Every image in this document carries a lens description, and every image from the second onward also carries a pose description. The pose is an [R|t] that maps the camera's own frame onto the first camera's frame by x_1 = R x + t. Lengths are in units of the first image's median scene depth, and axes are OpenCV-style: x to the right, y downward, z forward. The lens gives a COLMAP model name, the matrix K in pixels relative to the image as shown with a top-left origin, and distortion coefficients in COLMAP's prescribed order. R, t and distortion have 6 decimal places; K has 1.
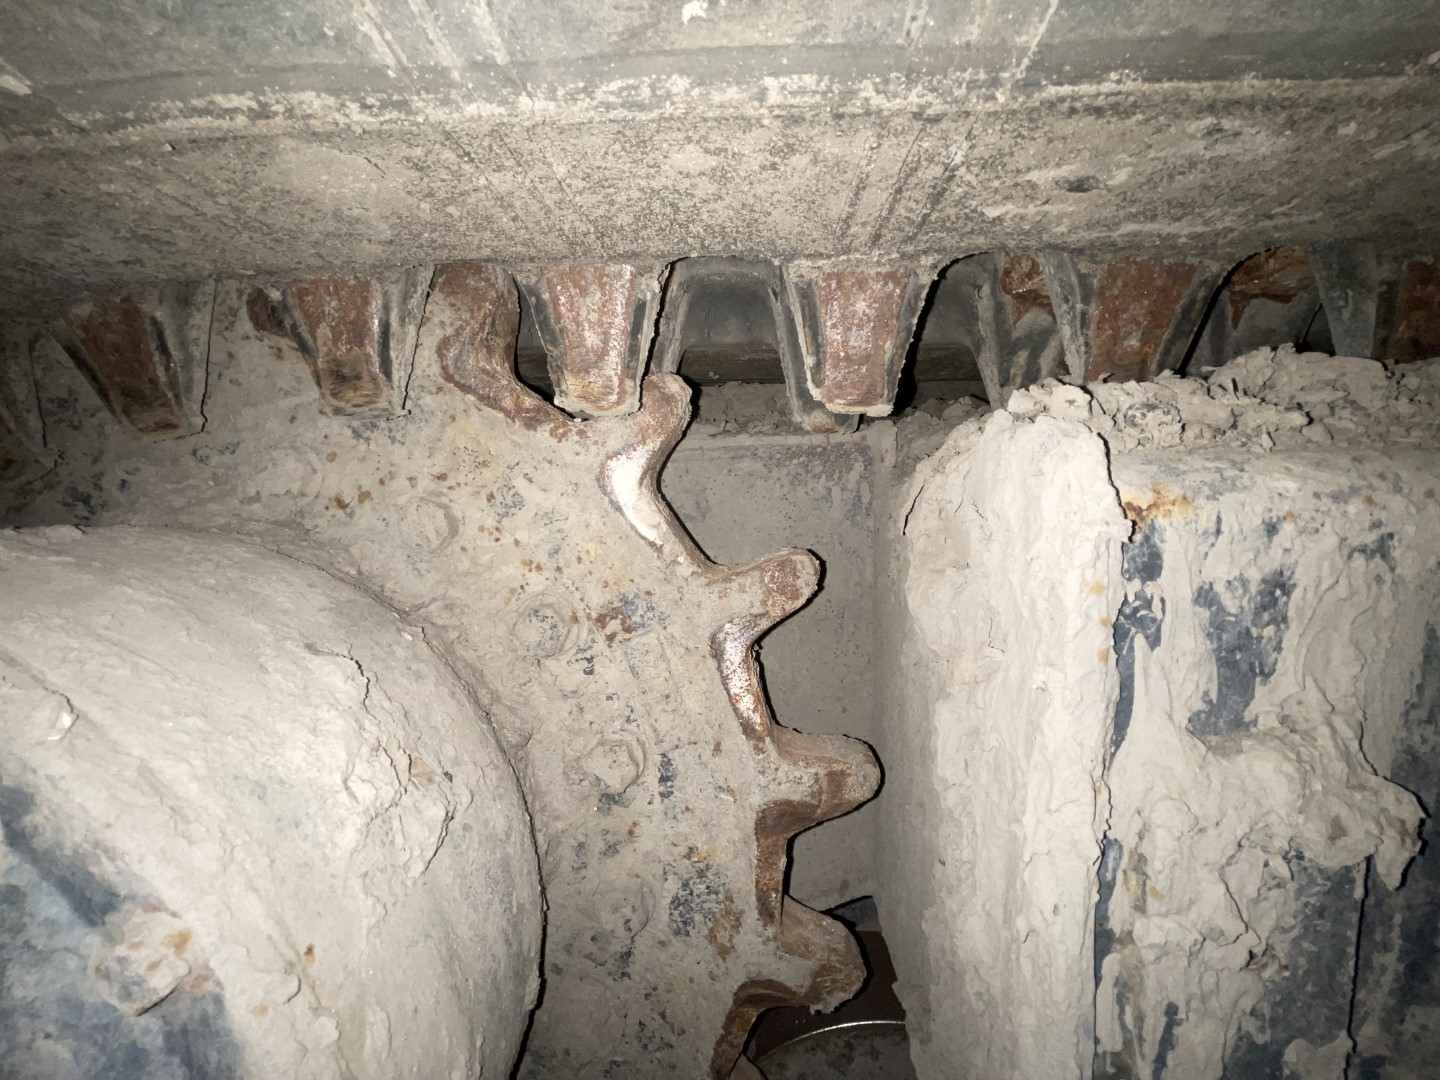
lens RADIAL K [[582.9, 0, 719.9], [0, 582.9, 540.0], [0, 0, 1]] dist [-0.006001, 0.000379]
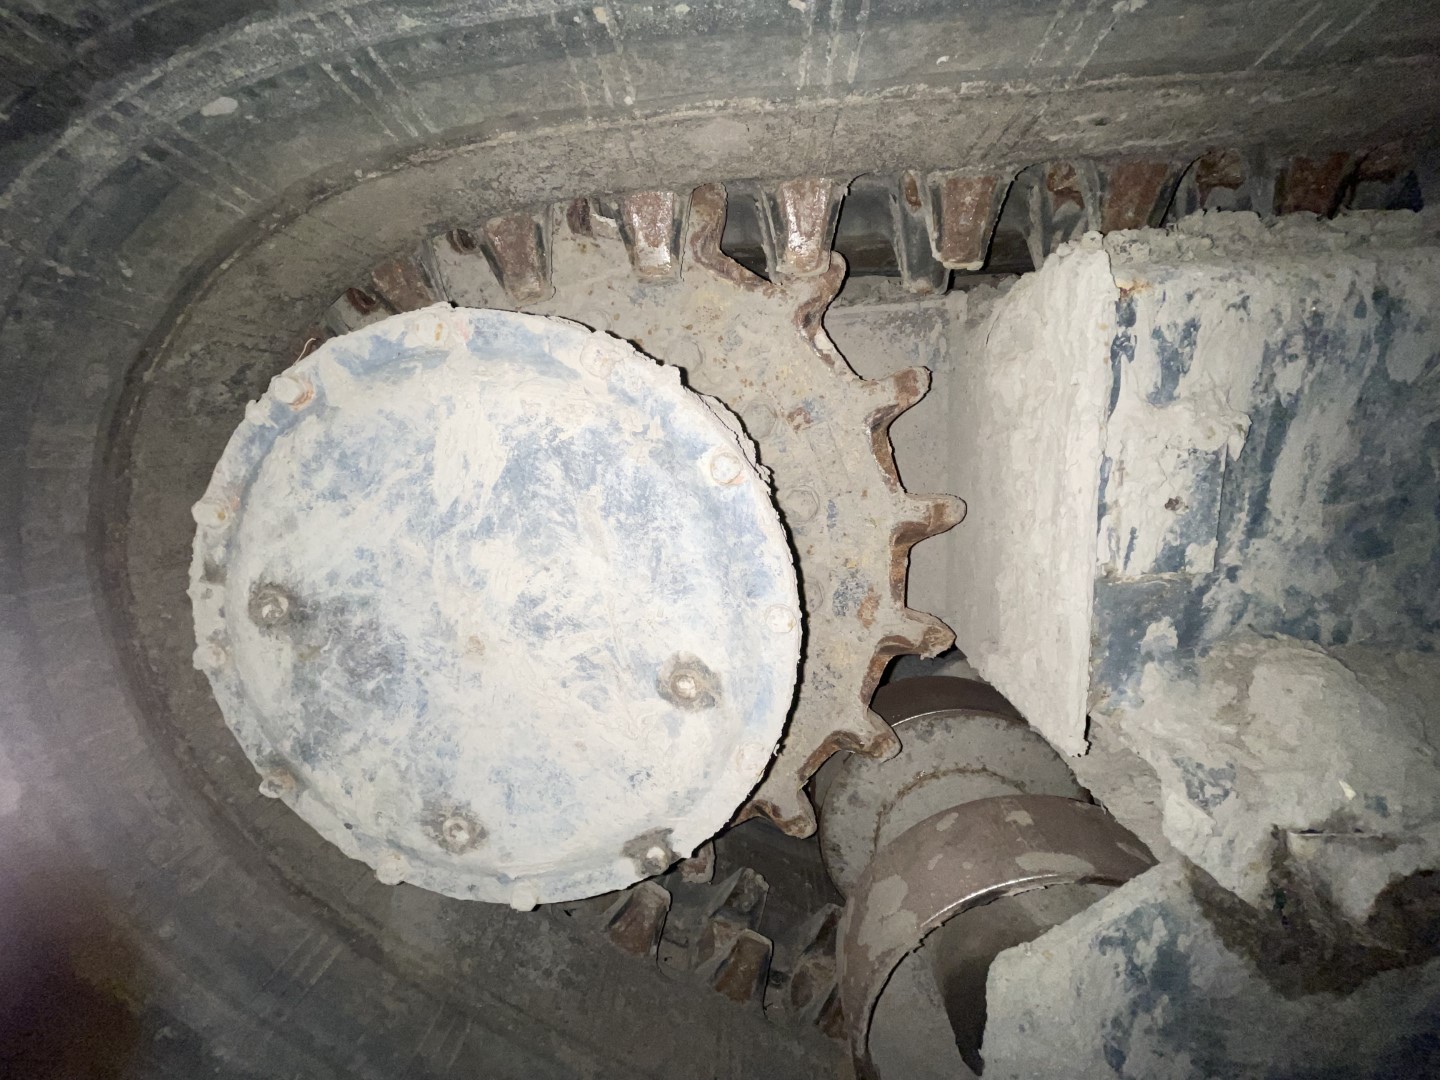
lens RADIAL K [[582.9, 0, 718.9], [0, 582.9, 542.5], [0, 0, 1]] dist [-0.006001, 0.000379]
pose [[0.999302, -0.033469, -0.016578, -0.563109], [0.034985, 0.994202, 0.101675, 0.455440], [0.013079, -0.102184, 0.994679, -0.912210]]
